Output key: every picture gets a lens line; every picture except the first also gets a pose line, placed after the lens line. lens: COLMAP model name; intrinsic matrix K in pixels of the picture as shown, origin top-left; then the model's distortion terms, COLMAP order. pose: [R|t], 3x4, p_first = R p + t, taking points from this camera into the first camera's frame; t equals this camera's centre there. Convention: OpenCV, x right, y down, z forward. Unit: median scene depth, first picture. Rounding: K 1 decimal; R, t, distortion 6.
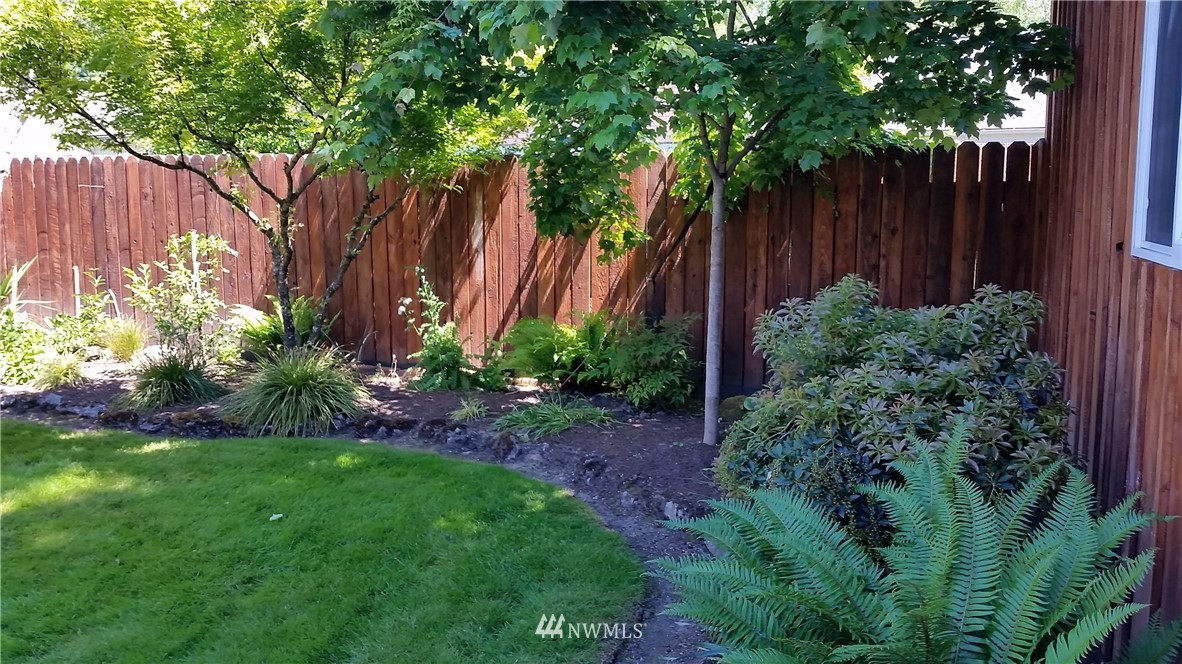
lens RADIAL K [[970.2, 0, 592.4], [0, 970.2, 357.9], [0, 0, 1]] dist [0.078936, -0.193539]
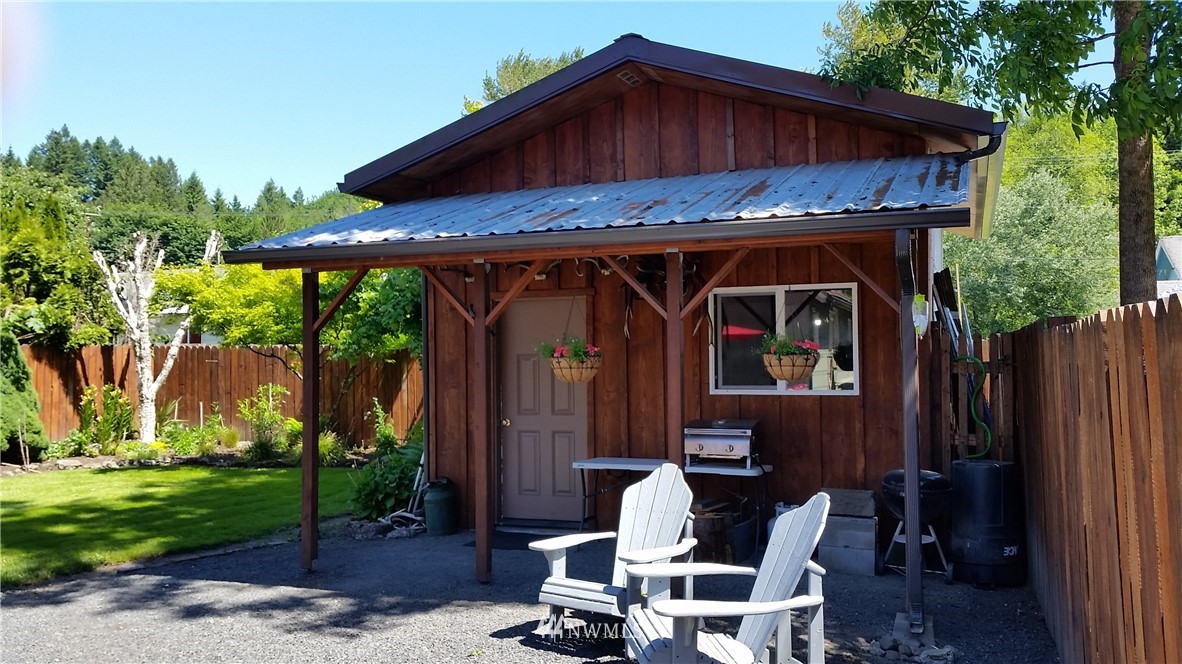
lens RADIAL K [[970.2, 0, 593.8], [0, 970.2, 323.3], [0, 0, 1]] dist [0.078936, -0.193539]
pose [[0.999923, -0.012220, 0.002179, 0.304863], [0.012412, 0.982680, -0.184894, 0.149307], [0.000118, 0.184907, 0.982756, -1.153892]]
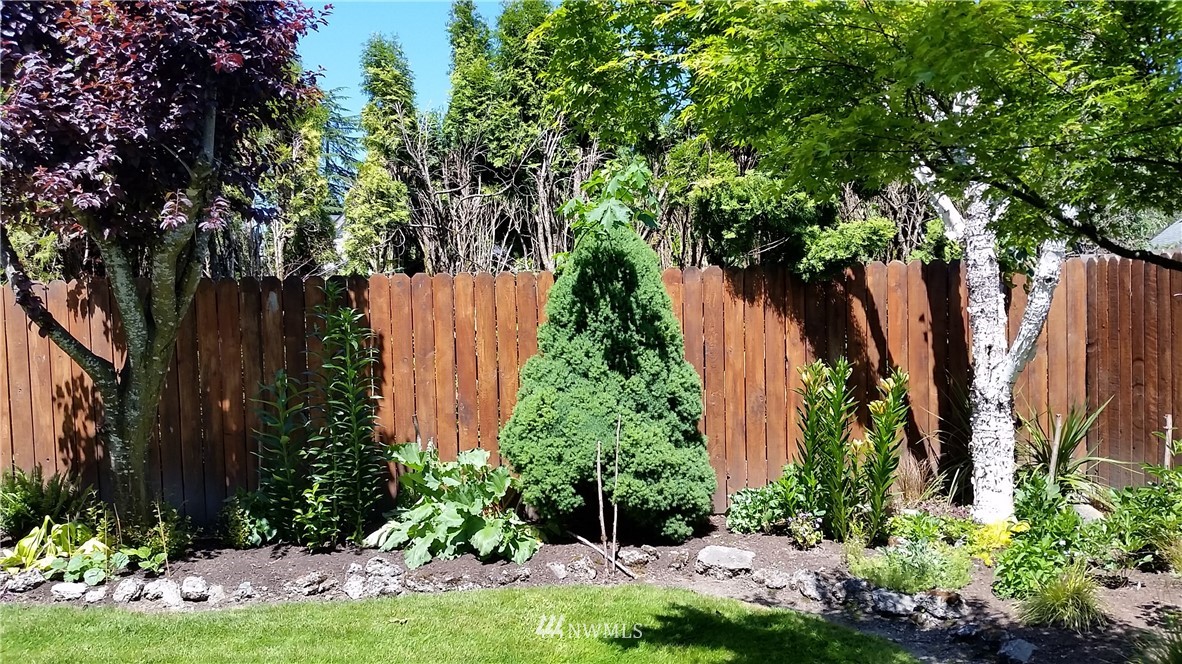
lens RADIAL K [[970.2, 0, 596.2], [0, 970.2, 336.8], [0, 0, 1]] dist [0.078936, -0.193539]
pose [[0.376650, 0.017249, -0.926195, -0.079585], [-0.115969, 0.992839, -0.028670, -0.102528], [0.919068, 0.118208, 0.375953, 0.483523]]
